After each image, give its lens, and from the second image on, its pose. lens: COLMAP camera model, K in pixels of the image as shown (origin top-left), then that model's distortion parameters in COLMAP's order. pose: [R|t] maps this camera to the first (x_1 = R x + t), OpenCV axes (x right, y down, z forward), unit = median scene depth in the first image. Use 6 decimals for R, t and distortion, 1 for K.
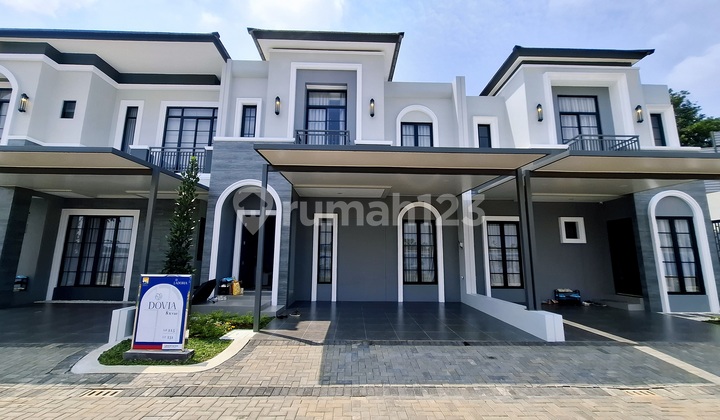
lens RADIAL K [[296.5, 0, 359.5], [0, 296.5, 211.5], [0, 0, 1]] dist [-0.007252, 0.003529]
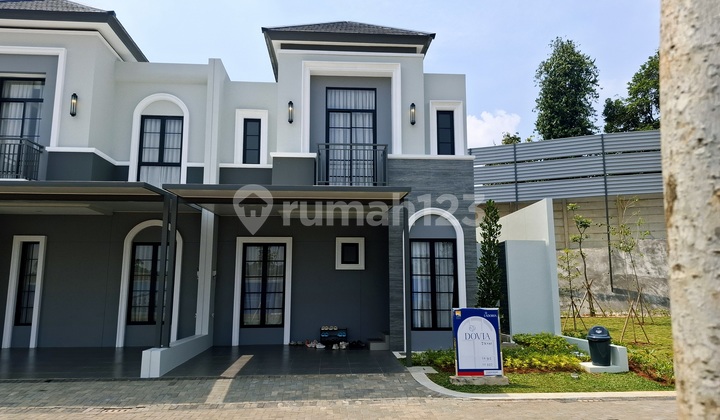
lens RADIAL K [[517.4, 0, 364.6], [0, 517.4, 204.8], [0, 0, 1]] dist [0.084643, -0.087807]
pose [[0.999024, -0.003941, 0.043985, 0.739281], [0.003801, 0.999987, 0.003263, -0.079262], [-0.043997, -0.003093, 0.999027, -0.442304]]
